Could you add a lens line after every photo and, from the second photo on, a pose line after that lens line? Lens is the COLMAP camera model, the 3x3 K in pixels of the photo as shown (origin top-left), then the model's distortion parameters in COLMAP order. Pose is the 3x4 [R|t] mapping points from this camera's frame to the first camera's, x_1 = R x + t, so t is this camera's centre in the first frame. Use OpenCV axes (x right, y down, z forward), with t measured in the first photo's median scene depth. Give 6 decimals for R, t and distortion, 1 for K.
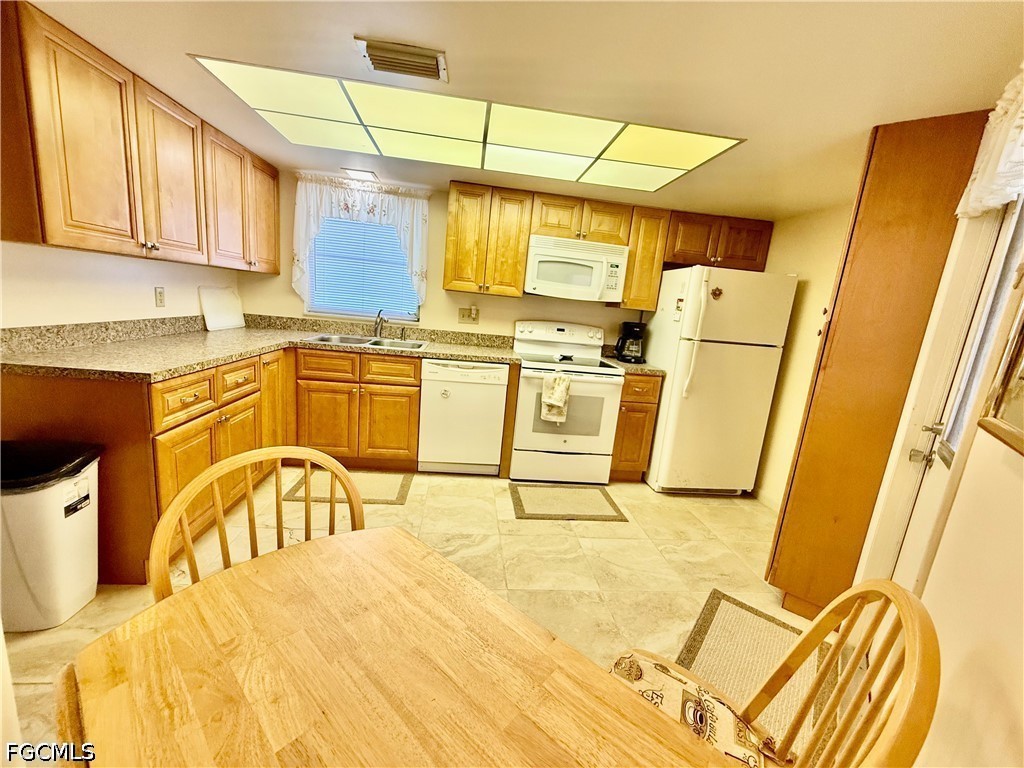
lens RADIAL K [[408.7, 0, 509.7], [0, 408.7, 383.1], [0, 0, 1]] dist [-0.000934, 0.000154]
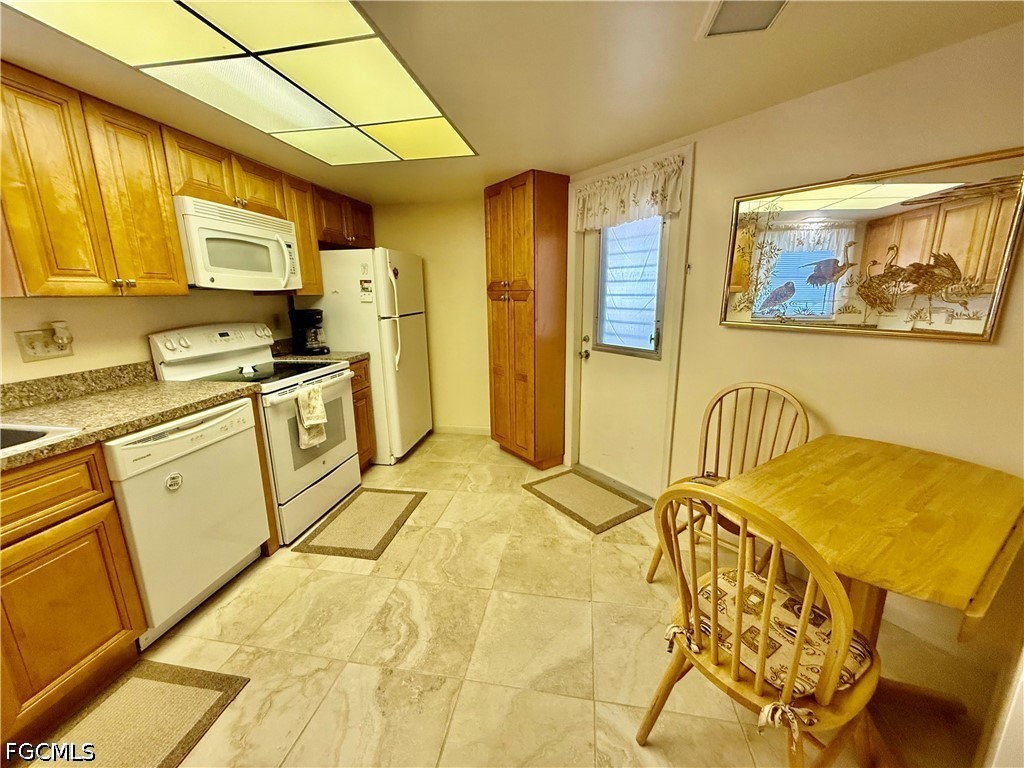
lens RADIAL K [[408.7, 0, 509.7], [0, 408.7, 383.1], [0, 0, 1]] dist [-0.000934, 0.000154]
pose [[0.270999, -0.303974, 0.913323, -0.473144], [0.224460, 0.942628, 0.247126, -0.130354], [-0.936043, 0.138033, 0.323681, 0.356434]]
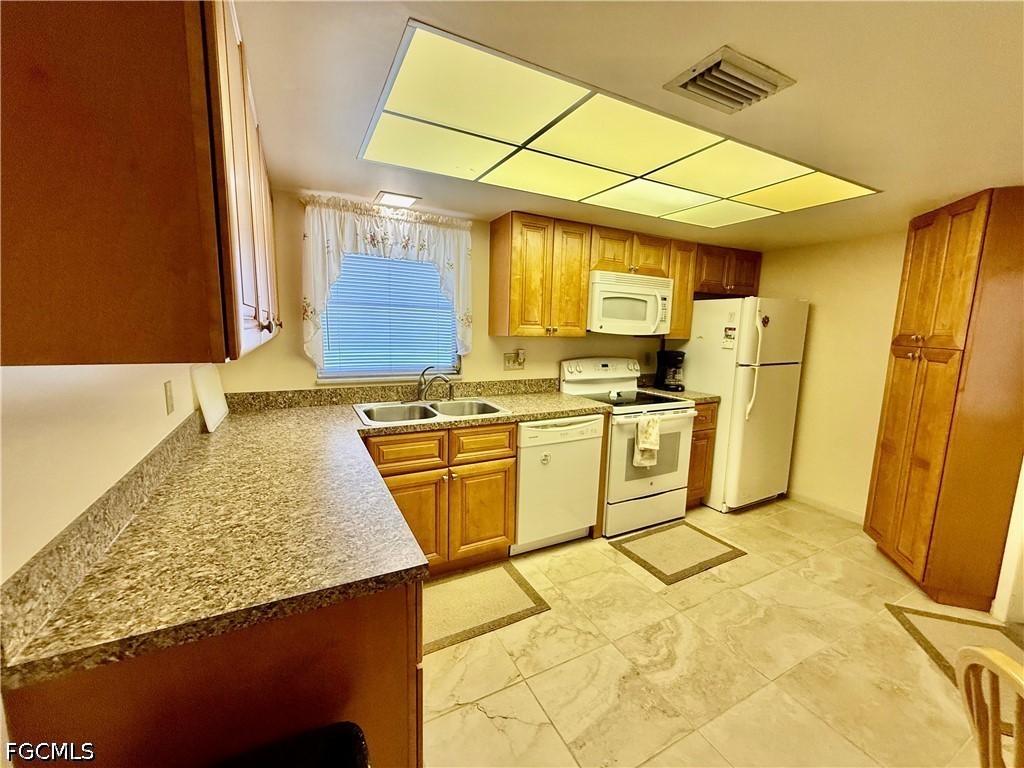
lens RADIAL K [[408.7, 0, 509.7], [0, 408.7, 383.1], [0, 0, 1]] dist [-0.000934, 0.000154]
pose [[0.927308, -0.122693, 0.353620, -0.481516], [0.133566, 0.991019, -0.006406, -0.128682], [-0.349658, 0.053172, 0.935367, 0.211958]]
